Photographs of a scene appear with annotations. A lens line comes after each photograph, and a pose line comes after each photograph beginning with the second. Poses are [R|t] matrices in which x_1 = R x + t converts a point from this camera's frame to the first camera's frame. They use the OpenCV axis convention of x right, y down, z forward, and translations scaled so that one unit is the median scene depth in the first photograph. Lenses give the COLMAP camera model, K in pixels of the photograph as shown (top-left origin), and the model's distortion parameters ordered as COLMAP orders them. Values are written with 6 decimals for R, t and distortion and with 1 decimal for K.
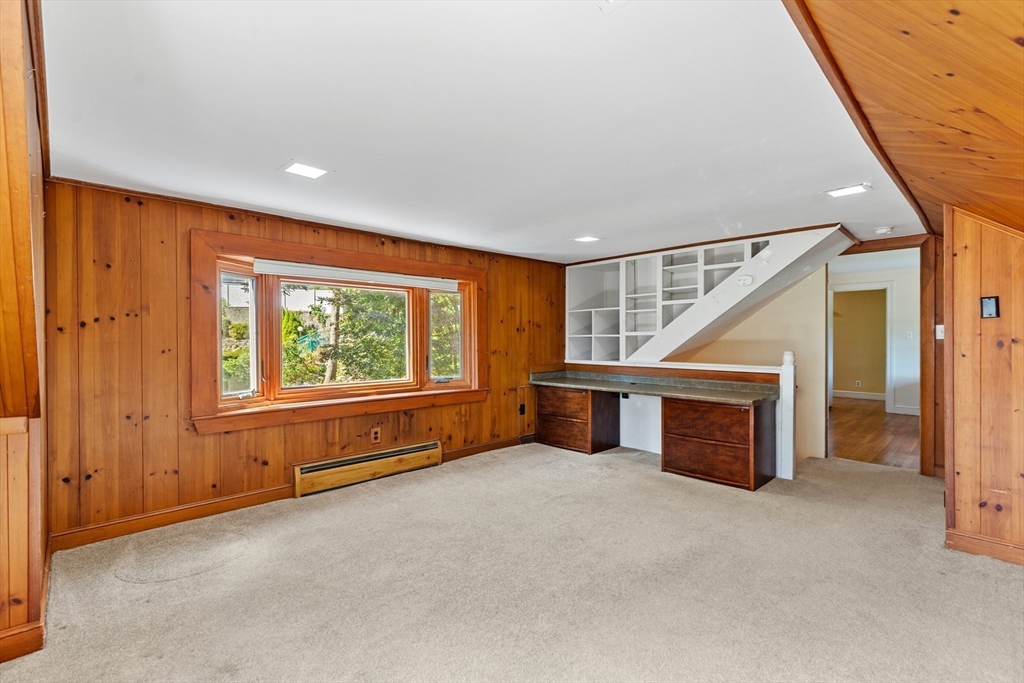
lens RADIAL K [[466.4, 0, 509.0], [0, 466.4, 343.3], [0, 0, 1]] dist [0.003638, 0.000078]
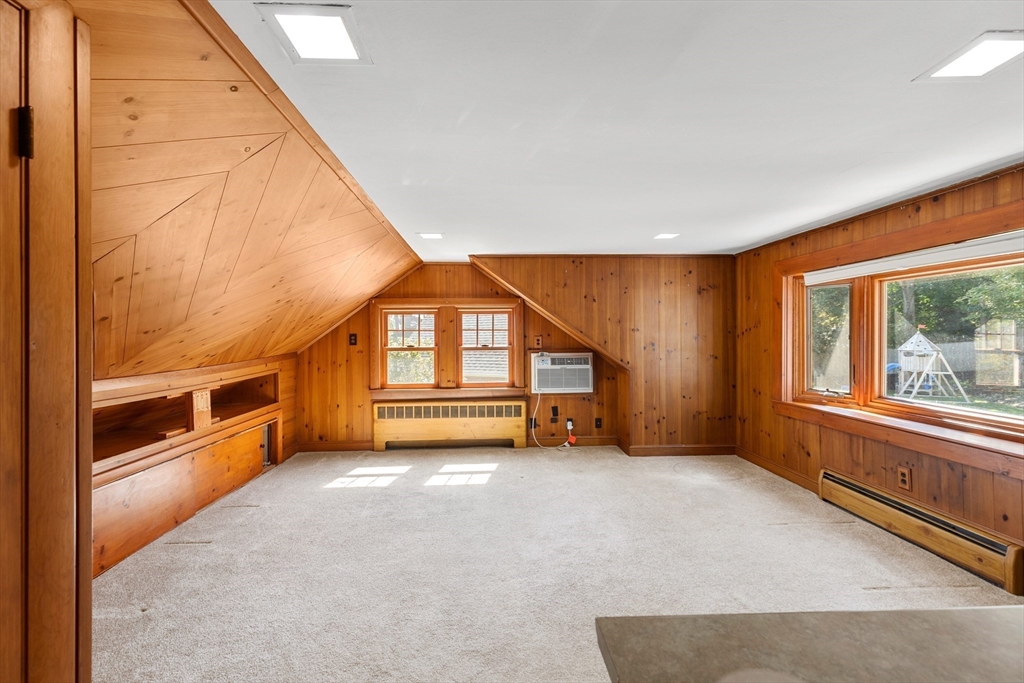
lens RADIAL K [[466.4, 0, 509.2], [0, 466.4, 336.2], [0, 0, 1]] dist [0.003638, 0.000078]
pose [[-0.659378, 0.011797, -0.751719, 0.717783], [0.004389, 0.999920, 0.011842, -0.039039], [0.751799, 0.004509, -0.659377, 1.085502]]
